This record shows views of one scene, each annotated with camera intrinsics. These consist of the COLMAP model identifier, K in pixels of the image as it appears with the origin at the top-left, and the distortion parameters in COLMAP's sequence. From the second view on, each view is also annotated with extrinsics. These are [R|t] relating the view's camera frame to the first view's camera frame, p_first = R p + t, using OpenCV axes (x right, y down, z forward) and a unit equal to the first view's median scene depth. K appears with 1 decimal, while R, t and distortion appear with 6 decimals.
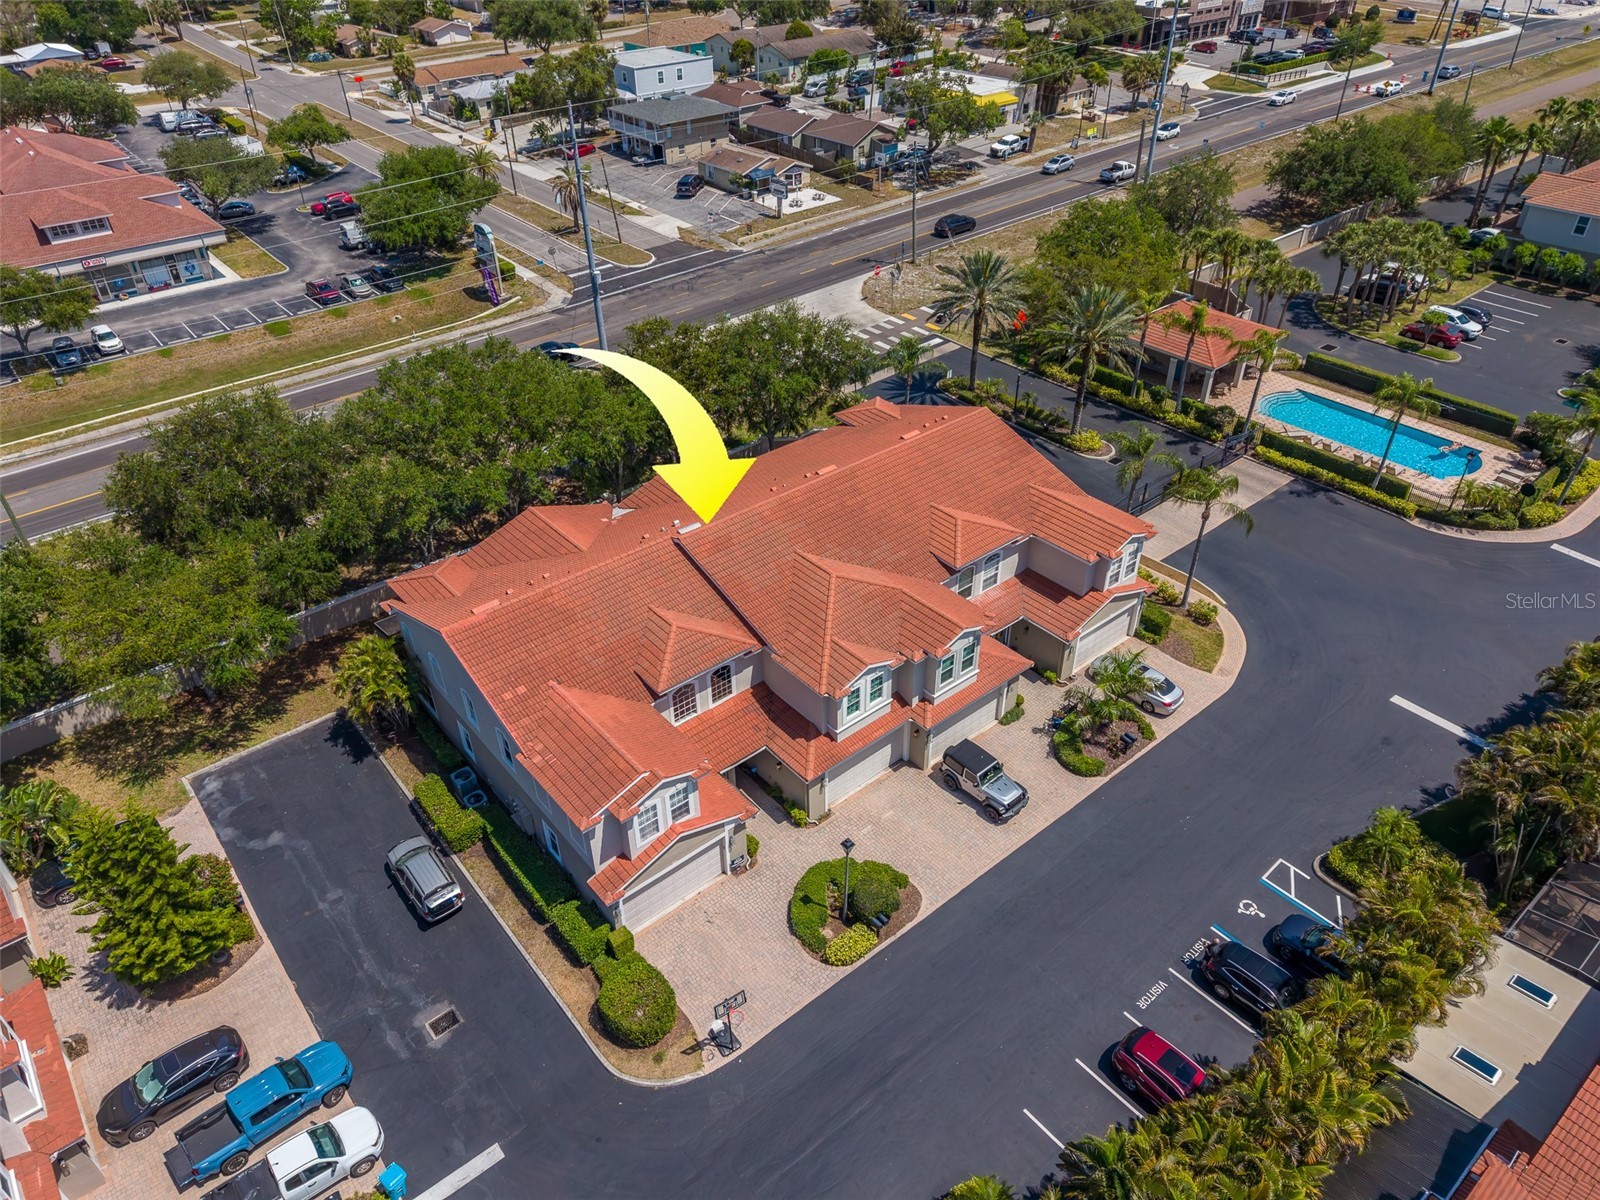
lens RADIAL K [[1072.8, 0, 800.0], [0, 1072.8, 600.0], [0, 0, 1]] dist [0.022034, -0.017520]
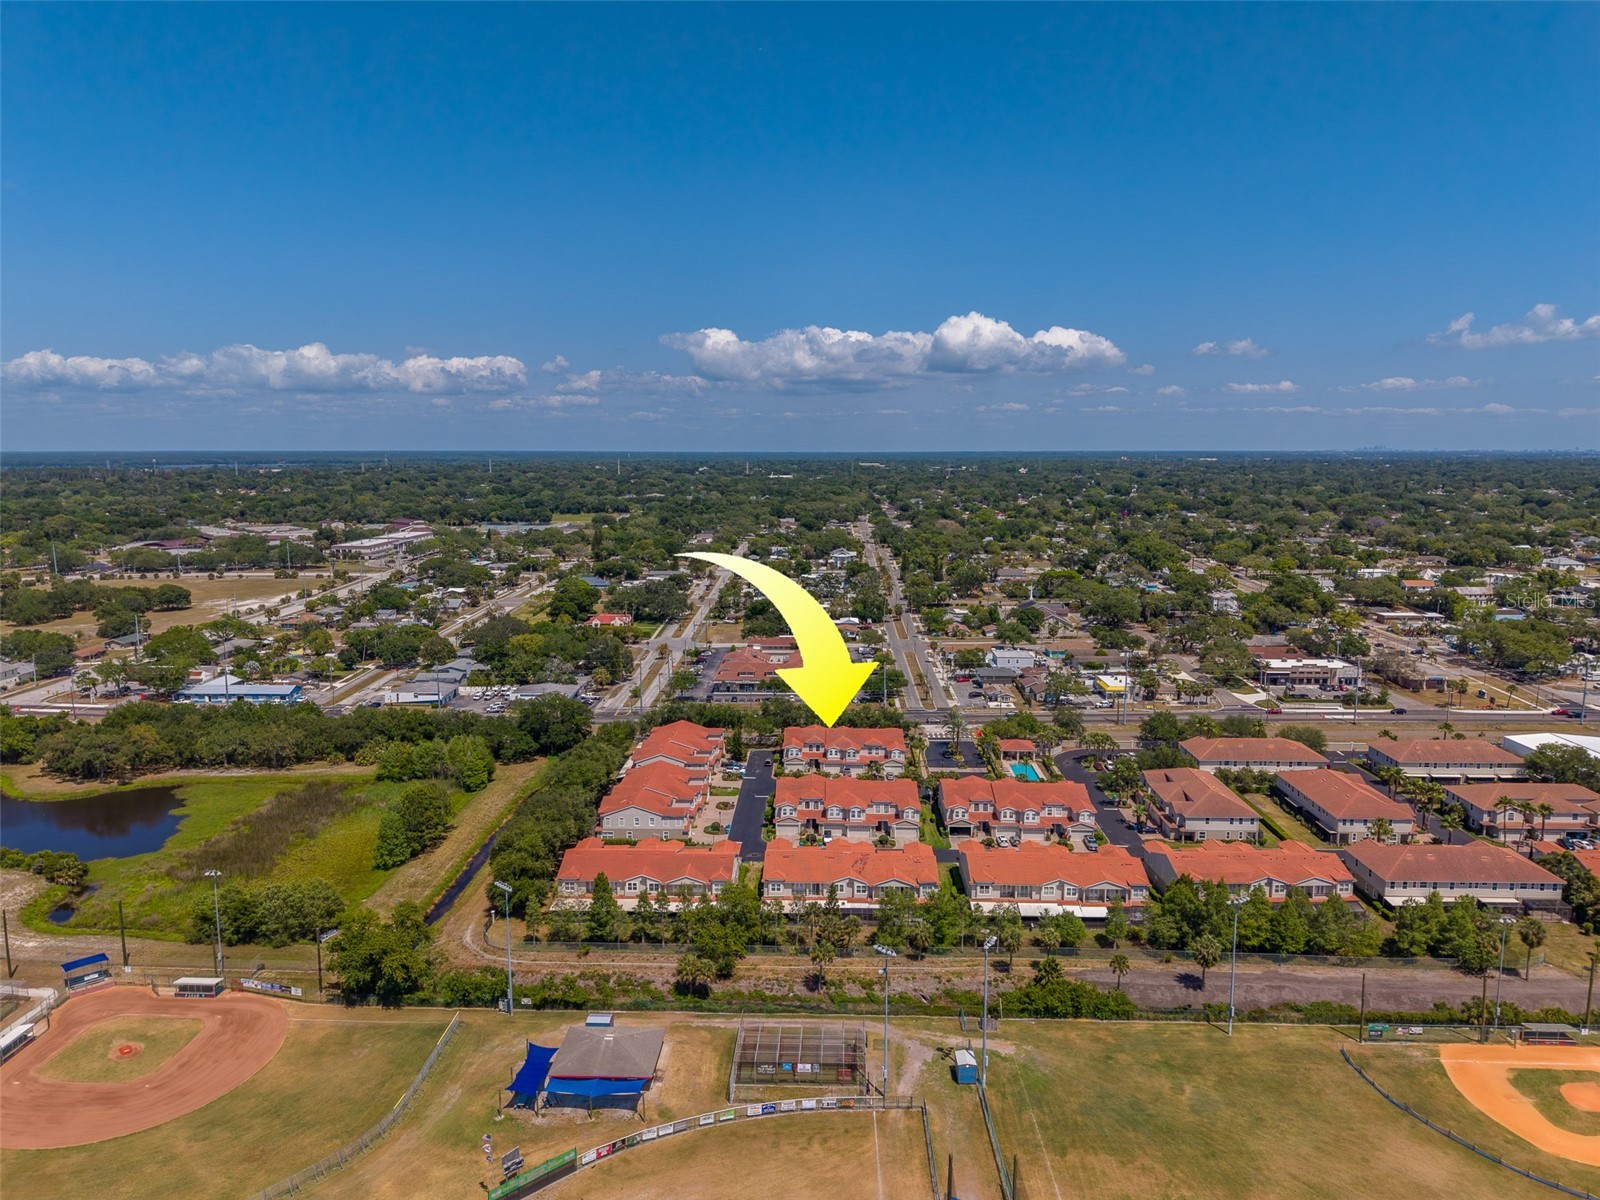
lens RADIAL K [[1066.6, 0, 797.3], [0, 1066.6, 599.3], [0, 0, 1]] dist [0.030181, -0.030997]
pose [[0.750259, 0.105462, -0.652679, 1.953036], [-0.393992, 0.864077, -0.313276, 0.681604], [0.530926, 0.492188, 0.689833, -1.927496]]
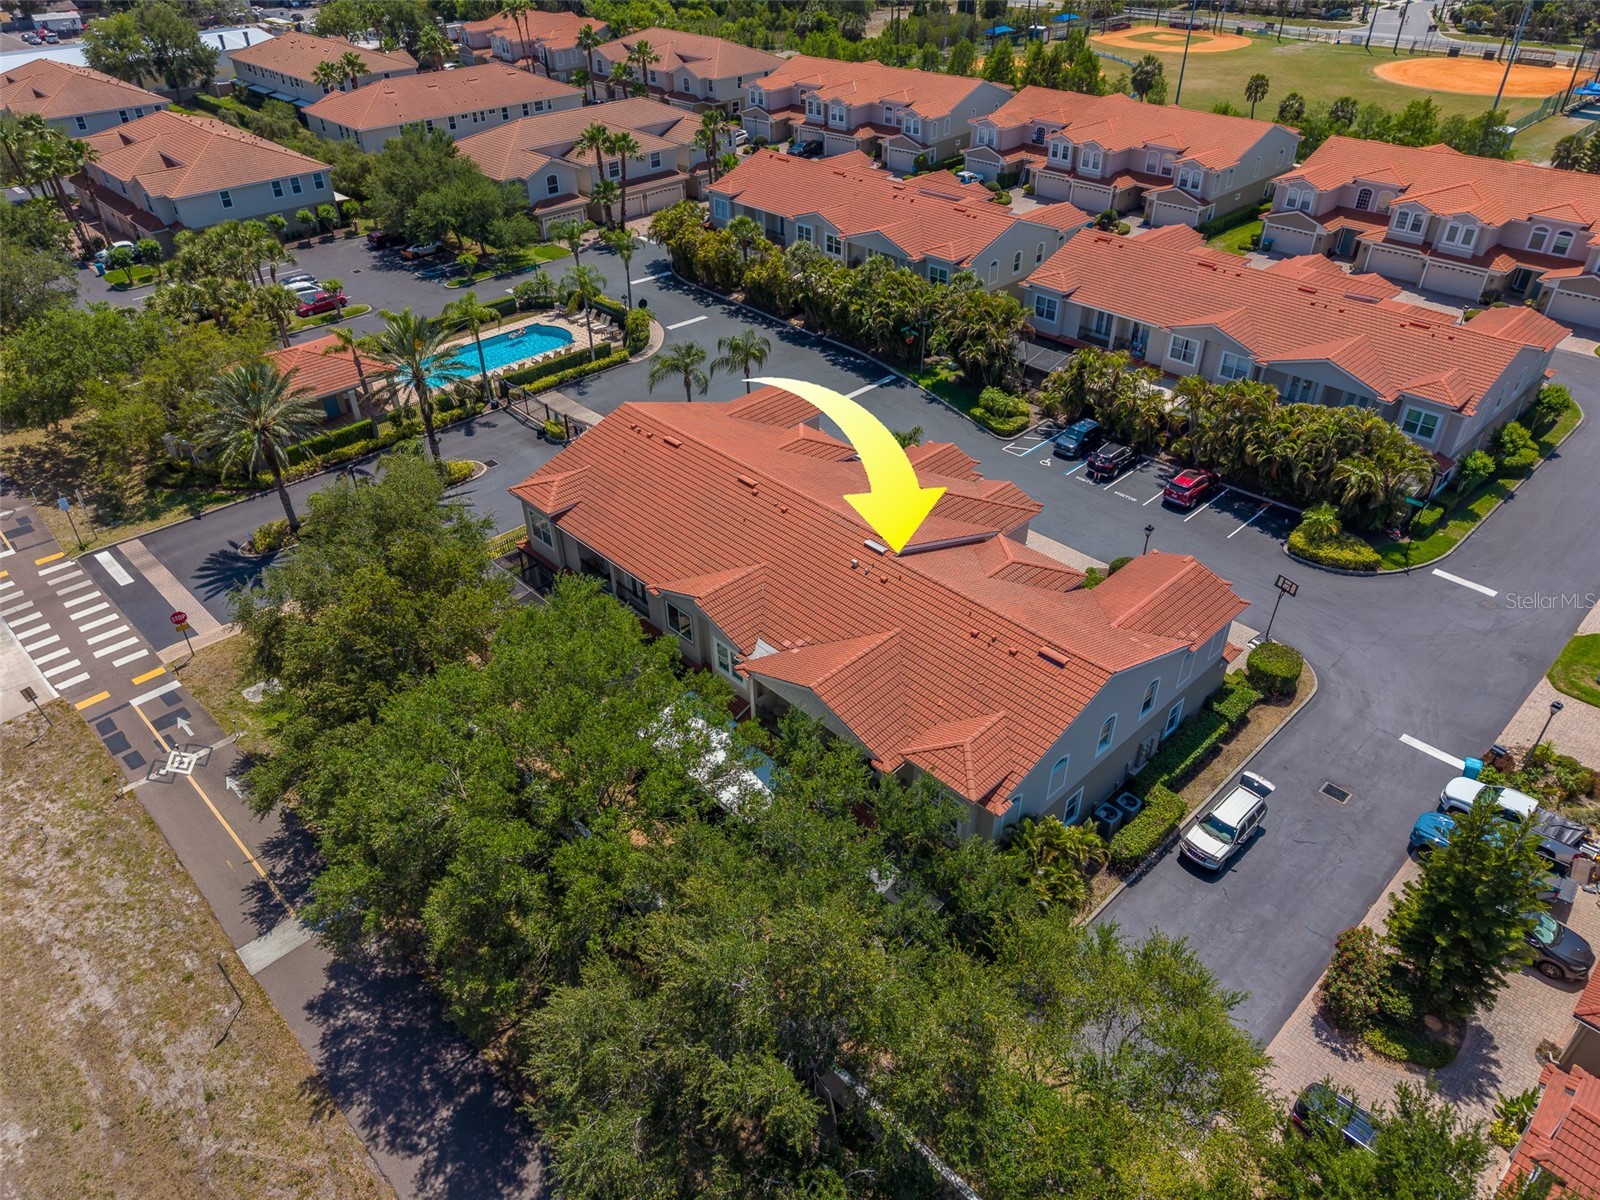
lens RADIAL K [[1066.6, 0, 797.3], [0, 1066.6, 599.3], [0, 0, 1]] dist [0.030181, -0.030997]
pose [[-0.071453, -0.570176, 0.818409, -0.511271], [0.592525, 0.635778, 0.494671, -0.310506], [-0.802377, 0.520274, 0.292415, 0.455955]]
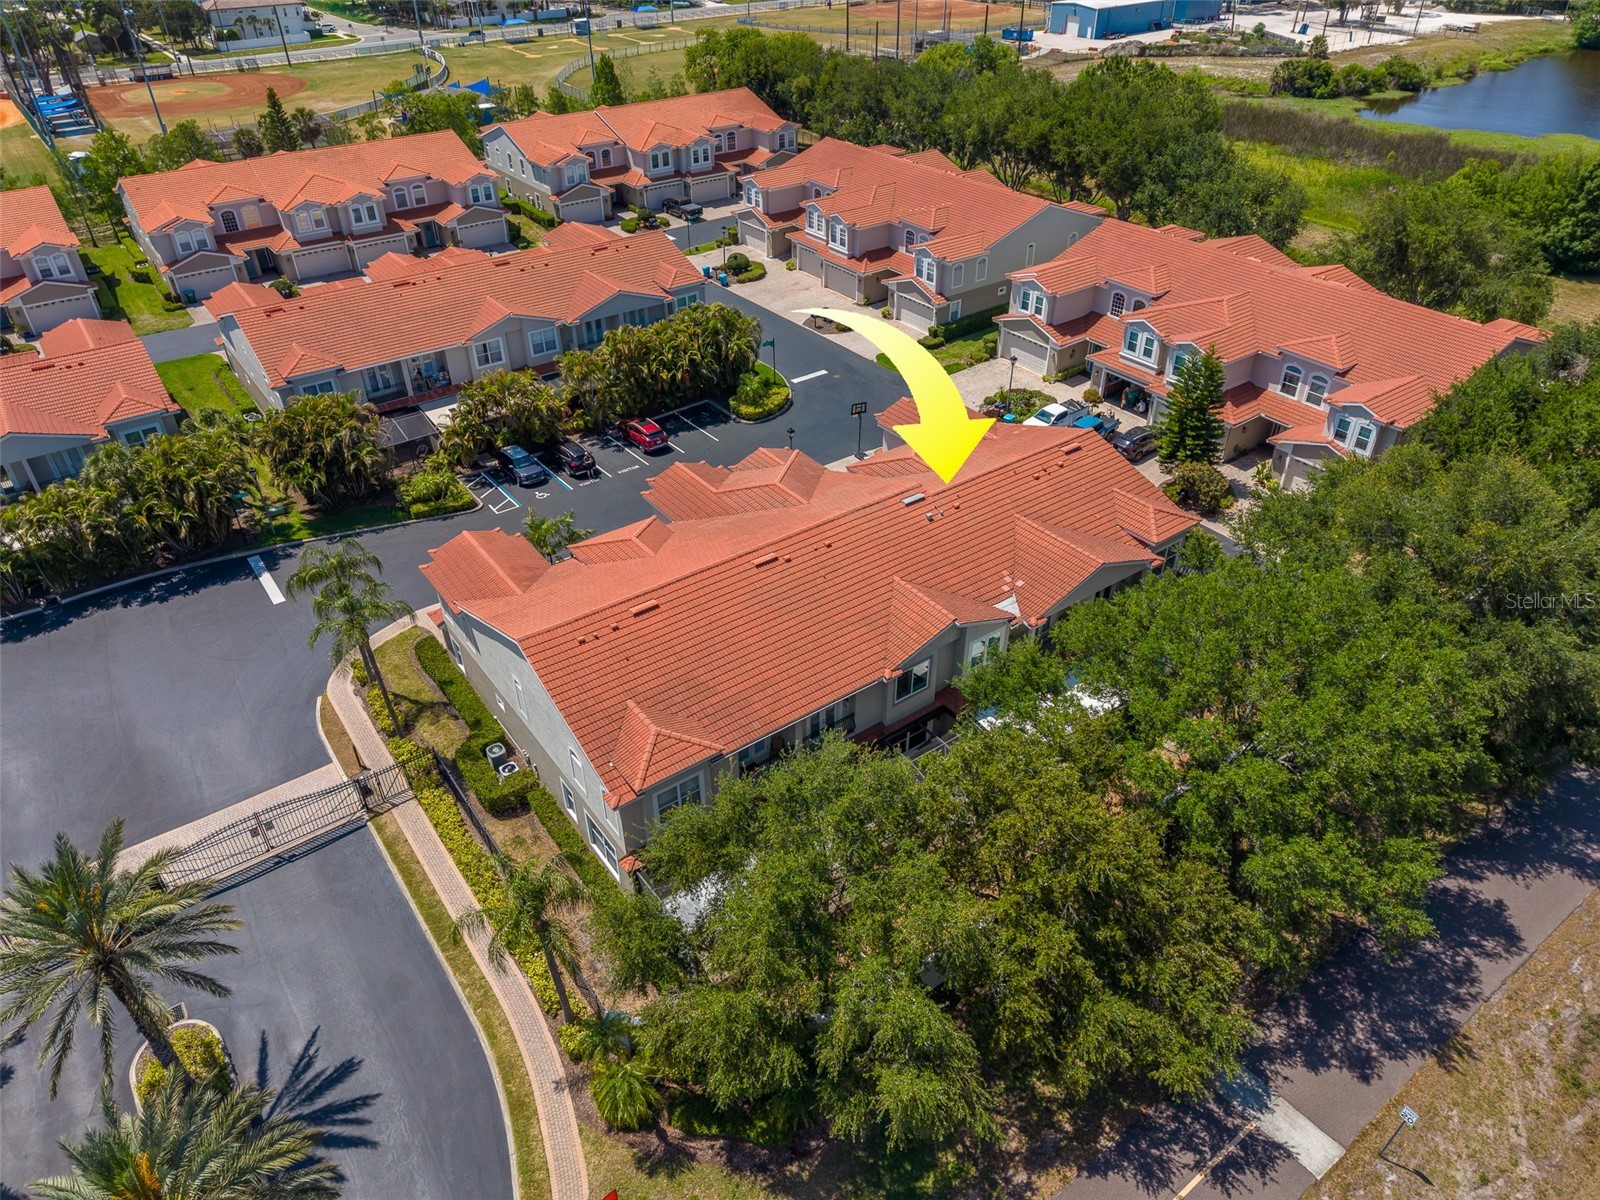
lens RADIAL K [[1063.6, 0, 798.6], [0, 1063.6, 609.5], [0, 0, 1]] dist [0.014085, -0.005066]
pose [[-0.997686, -0.020238, 0.064911, -0.035831], [0.055164, 0.317159, 0.946767, -0.557626], [-0.039748, 0.948156, -0.315309, 0.803807]]
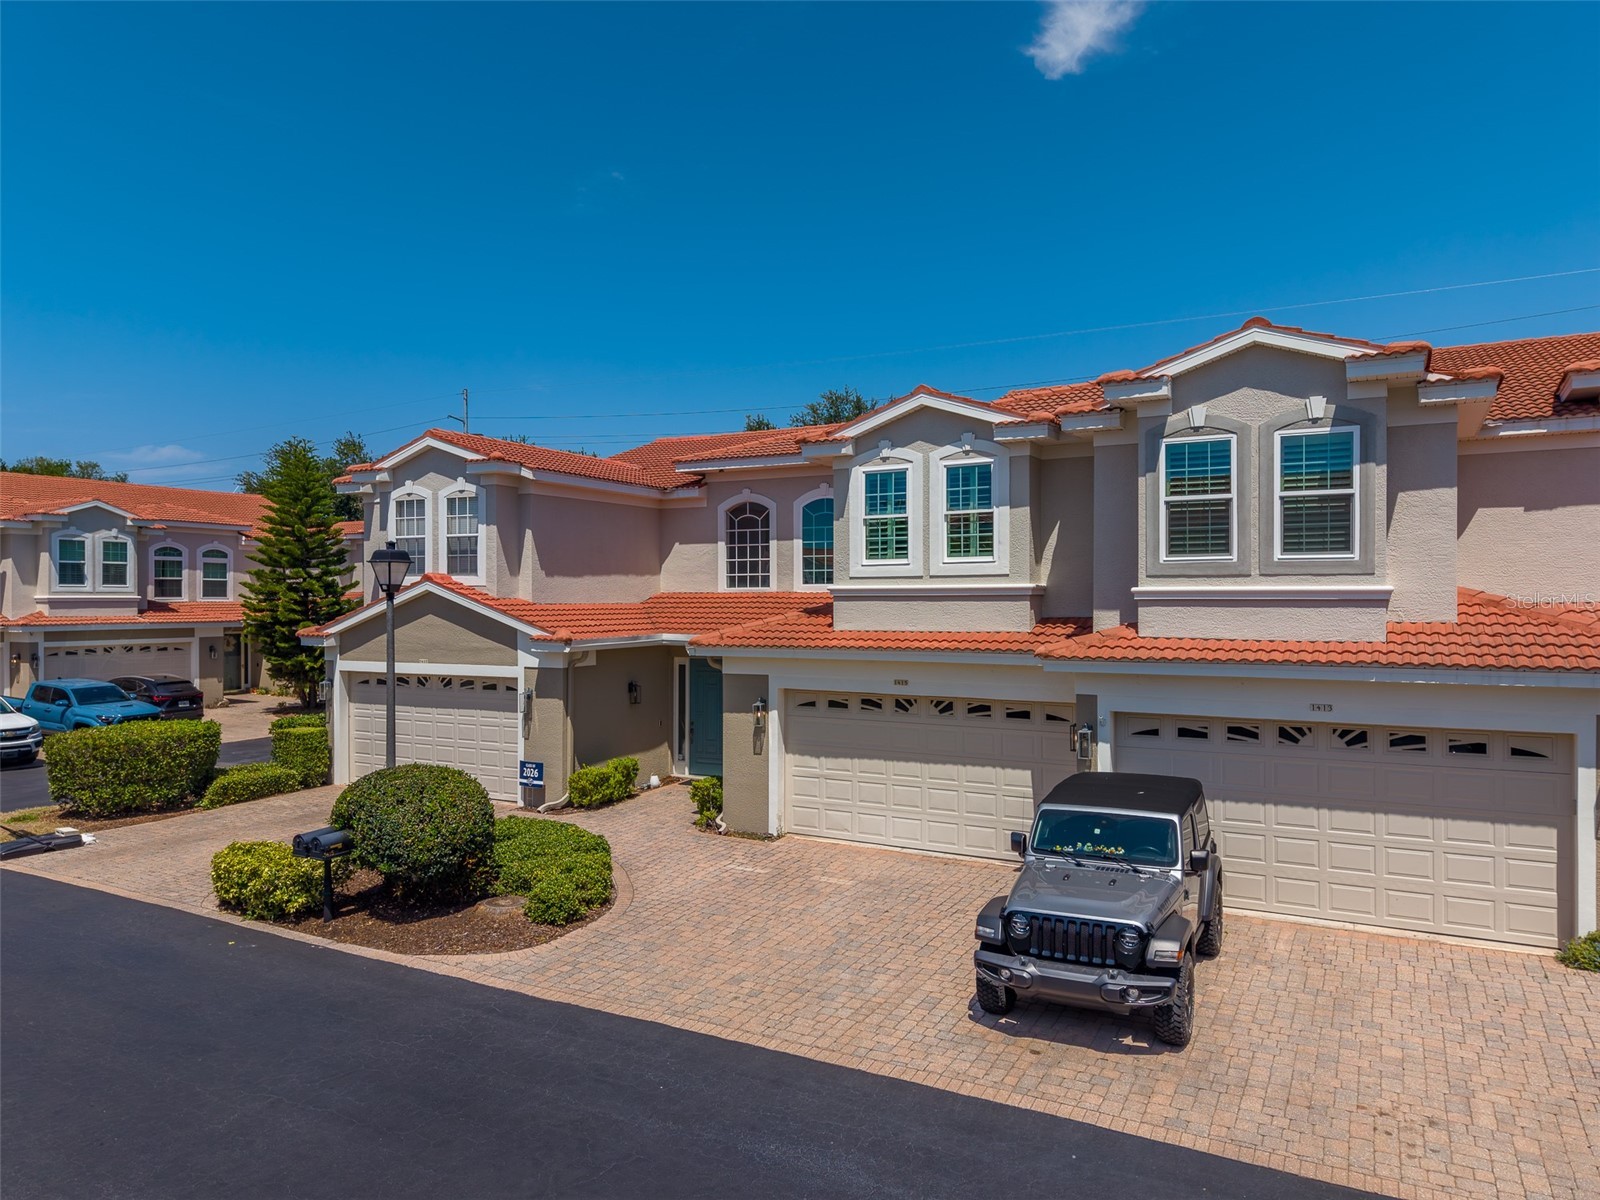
lens RADIAL K [[1066.6, 0, 797.3], [0, 1066.6, 599.3], [0, 0, 1]] dist [0.030181, -0.030997]
pose [[0.369953, 0.012090, -0.928972, 0.193254], [-0.543077, 0.814103, -0.205680, 0.107761], [0.753792, 0.580595, 0.307746, 0.452716]]
